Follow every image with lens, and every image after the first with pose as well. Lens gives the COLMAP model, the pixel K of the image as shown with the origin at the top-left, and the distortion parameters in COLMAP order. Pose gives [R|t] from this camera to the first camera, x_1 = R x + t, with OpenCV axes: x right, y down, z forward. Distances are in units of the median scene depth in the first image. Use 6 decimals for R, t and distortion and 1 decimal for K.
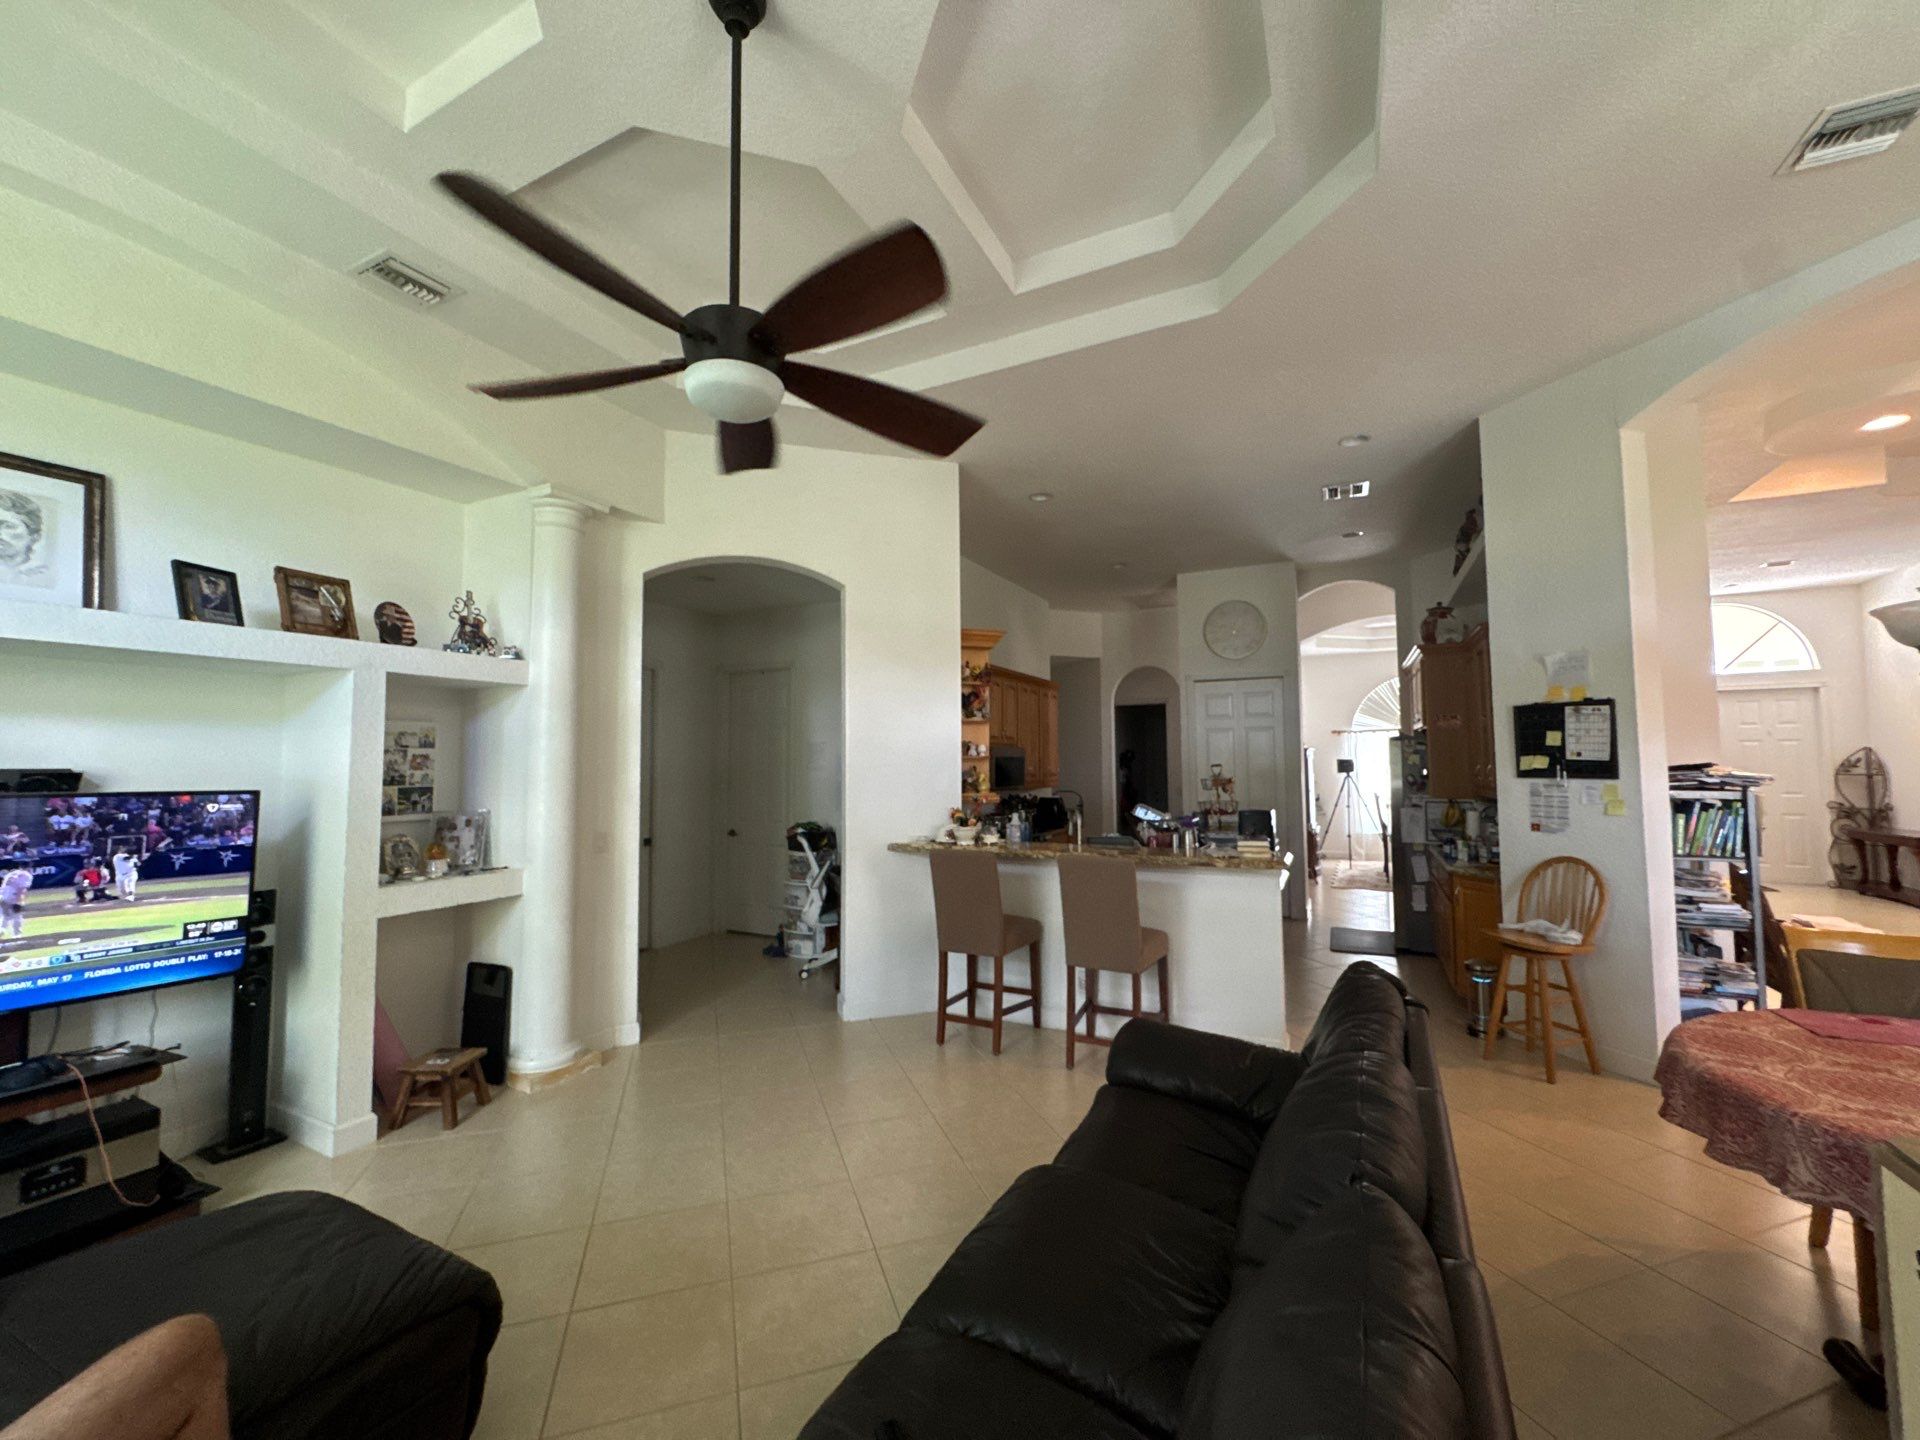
lens RADIAL K [[772.2, 0, 965.3], [0, 772.2, 722.4], [0, 0, 1]] dist [-0.011931, 0.001890]
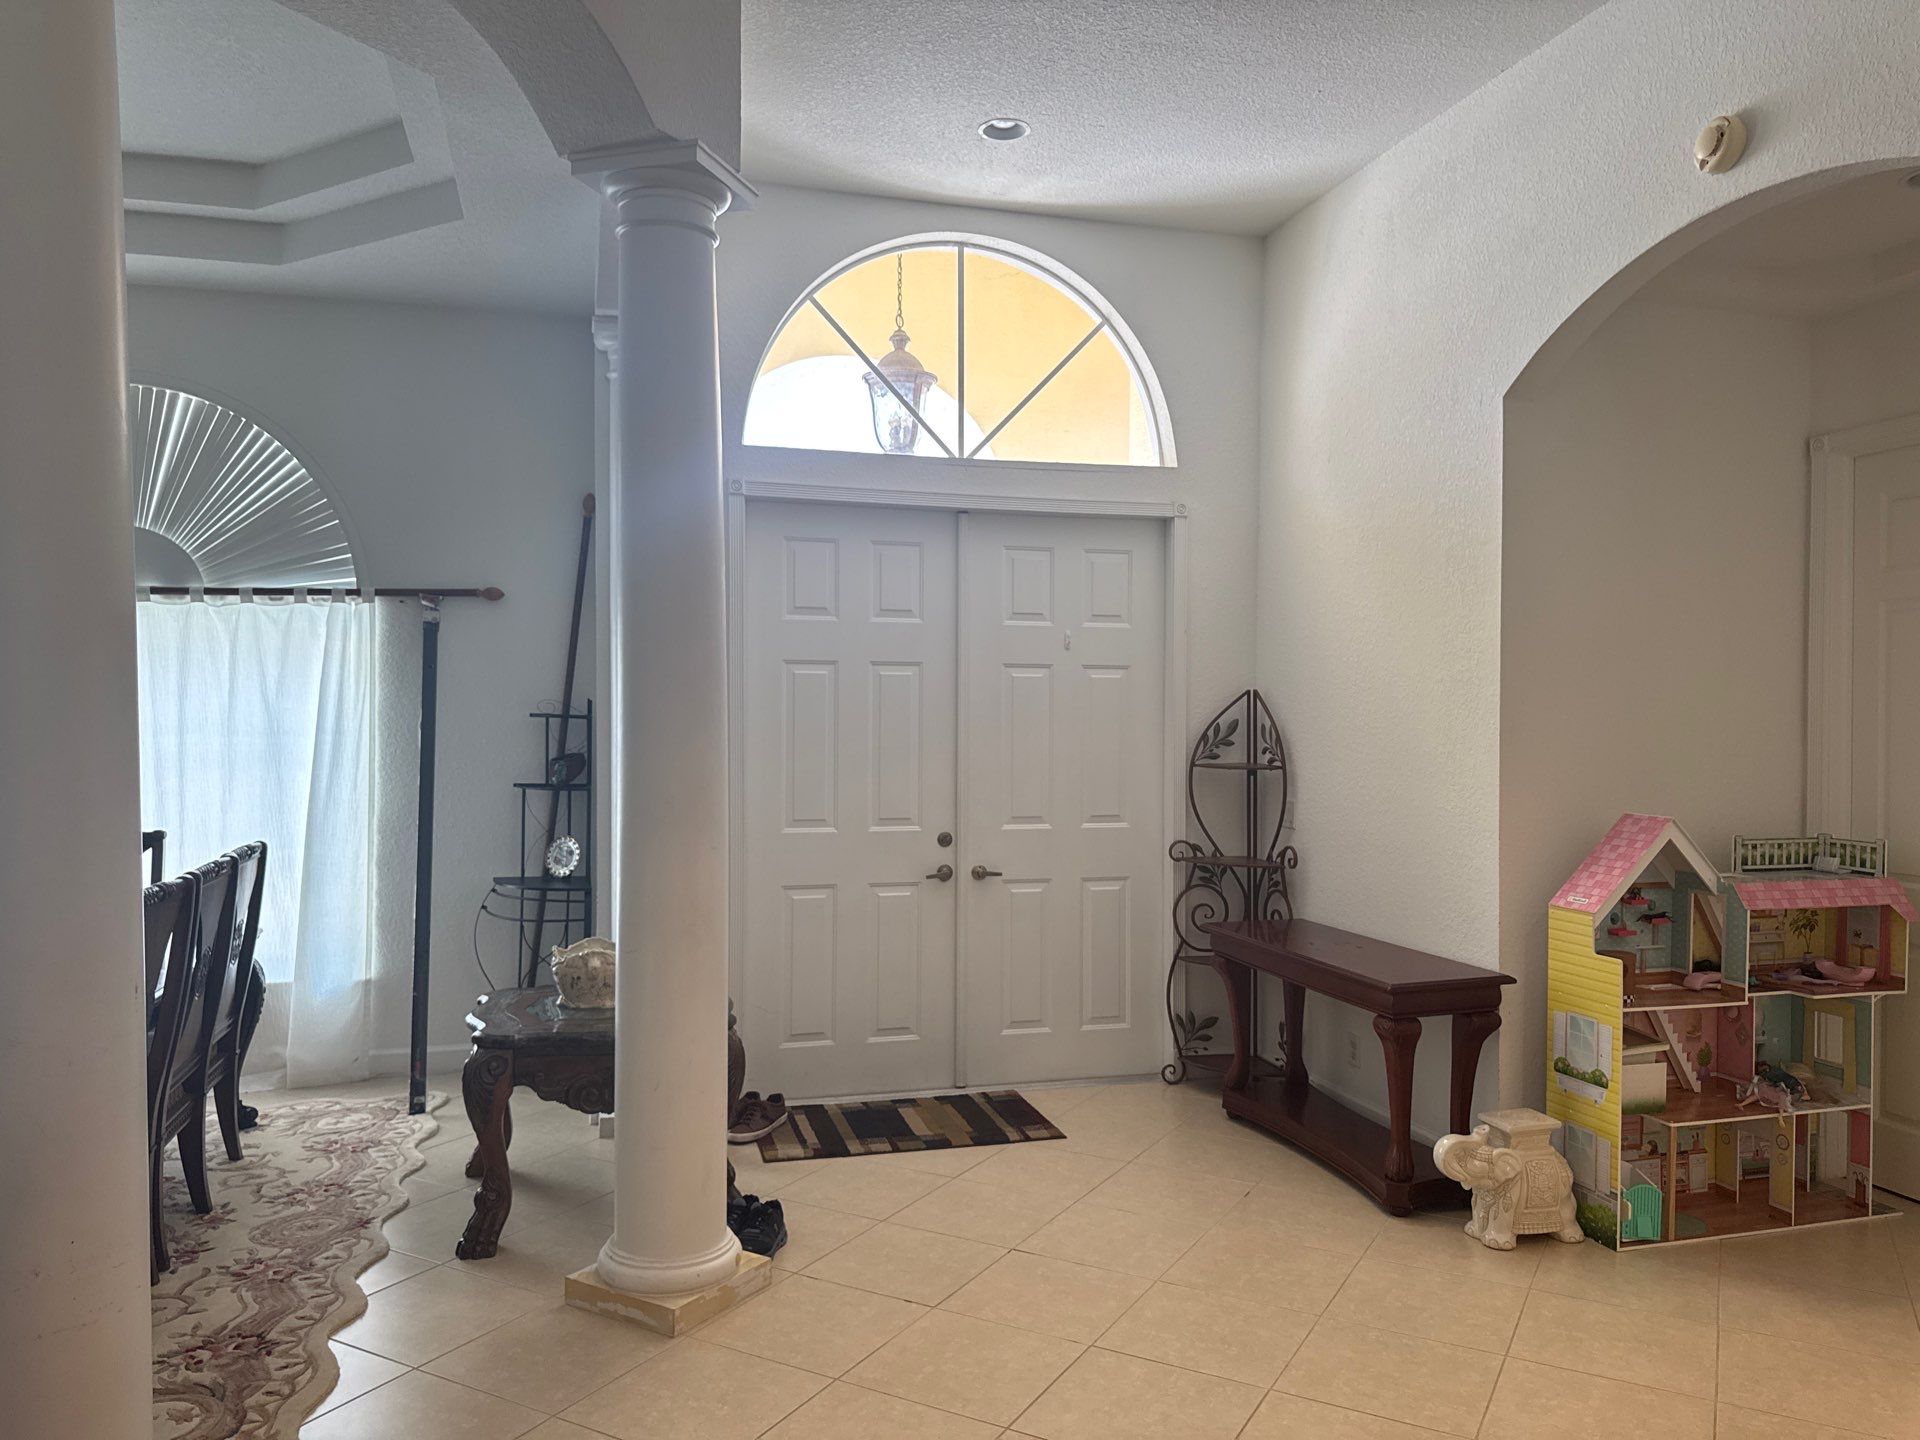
lens RADIAL K [[1336.2, 0, 974.7], [0, 1336.2, 715.6], [0, 0, 1]] dist [0.042065, -0.033152]
pose [[0.727071, 0.012419, 0.686450, 0.651767], [-0.048087, 0.998302, 0.032872, 0.029950], [-0.684876, -0.056910, 0.726434, 0.628882]]
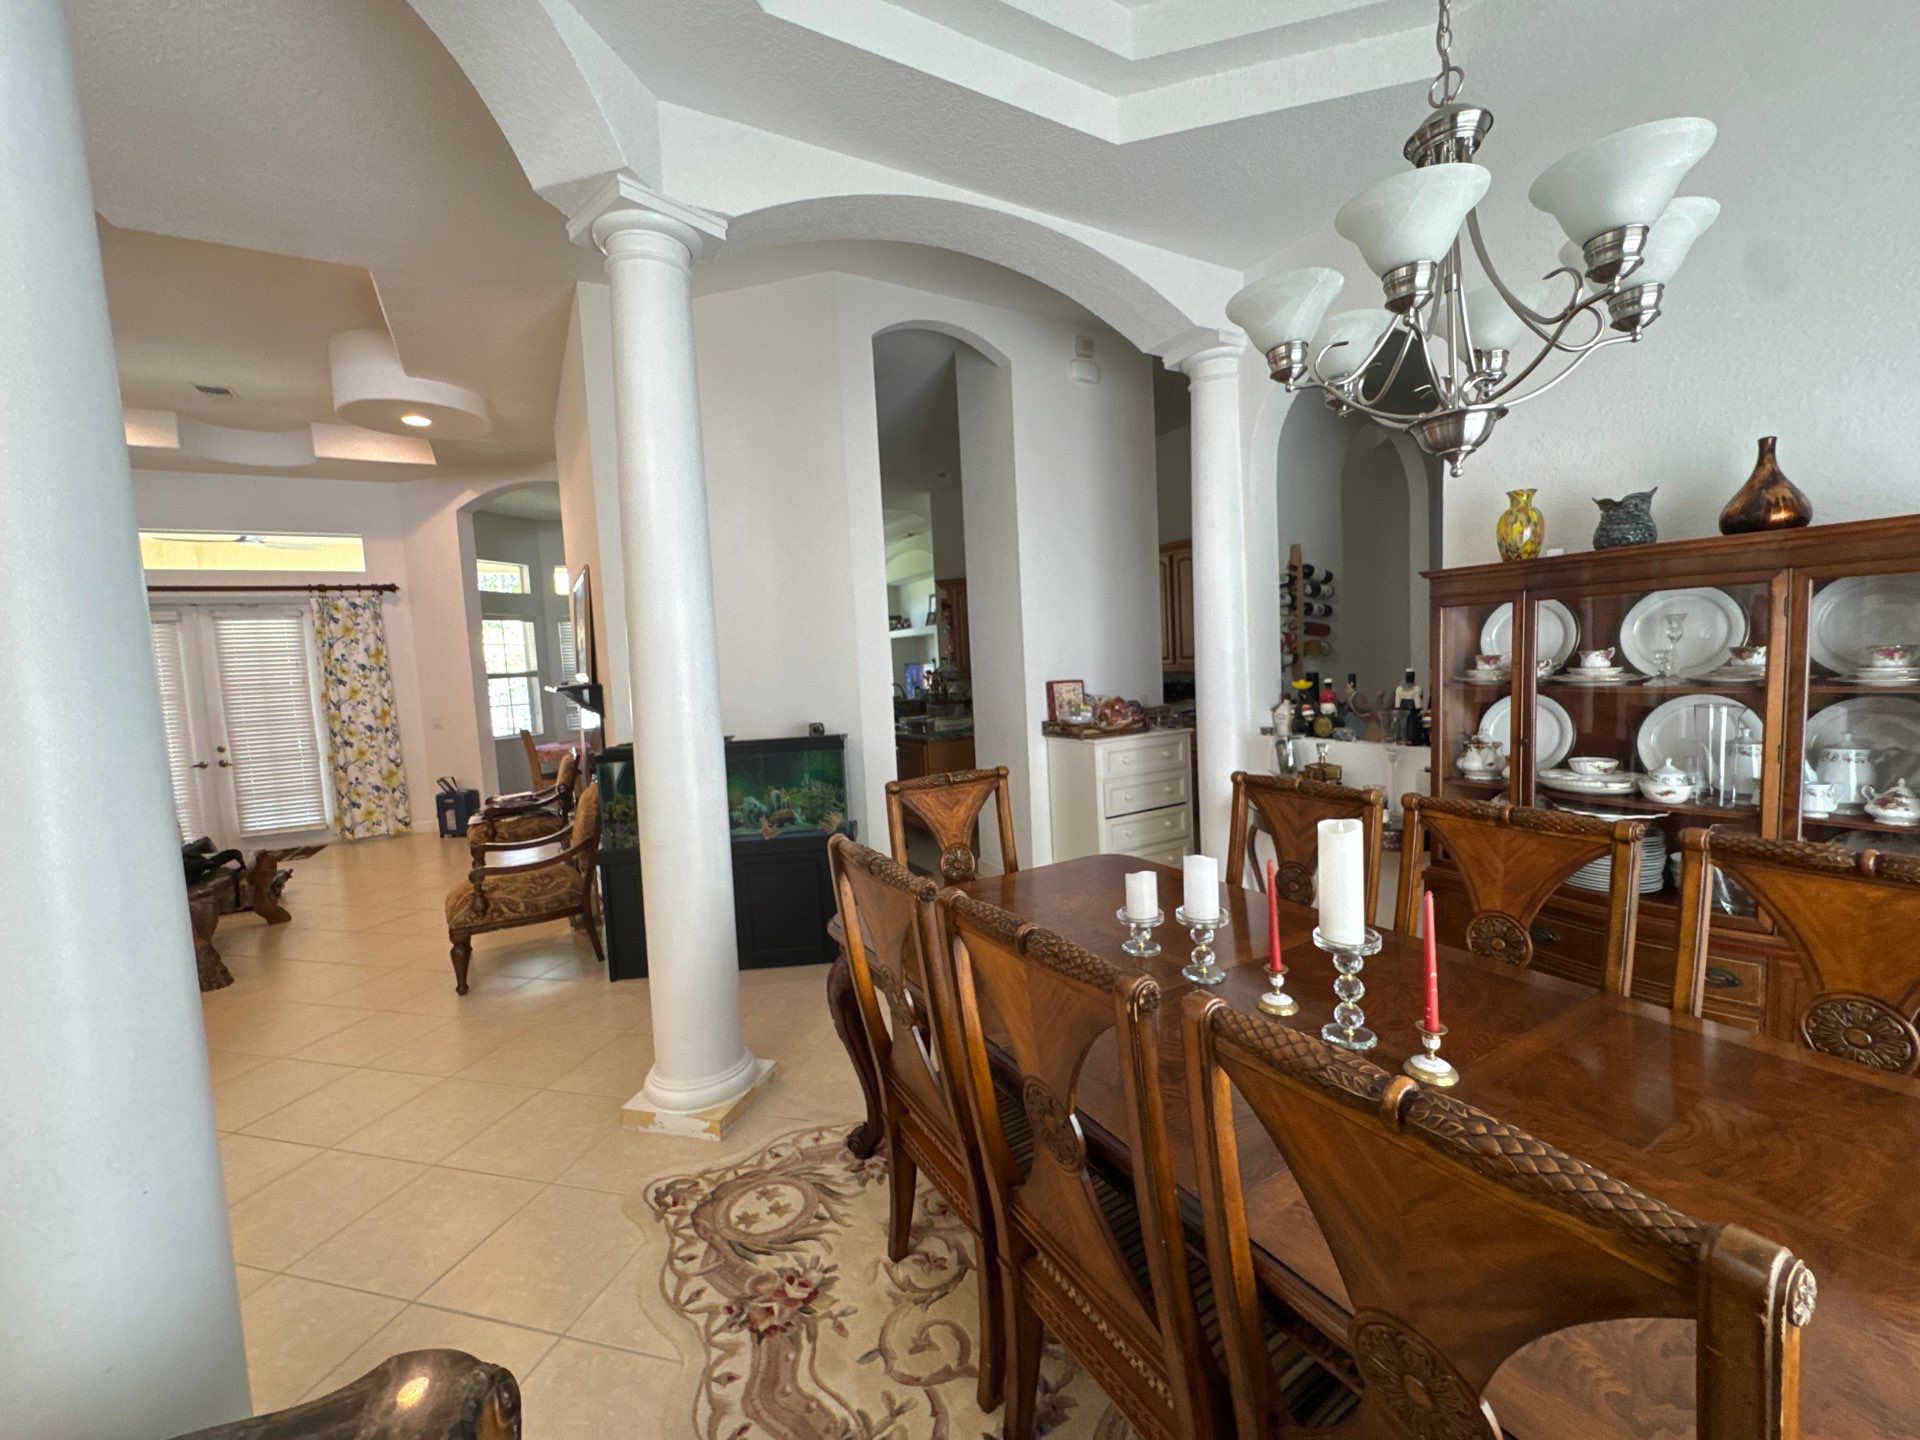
lens RADIAL K [[772.2, 0, 959.1], [0, 772.2, 723.4], [0, 0, 1]] dist [-0.011931, 0.001890]
pose [[-0.553082, 0.099198, -0.827200, 0.877415], [0.098245, 0.993724, 0.053479, 0.063720], [0.827314, -0.051690, -0.559357, 1.169290]]
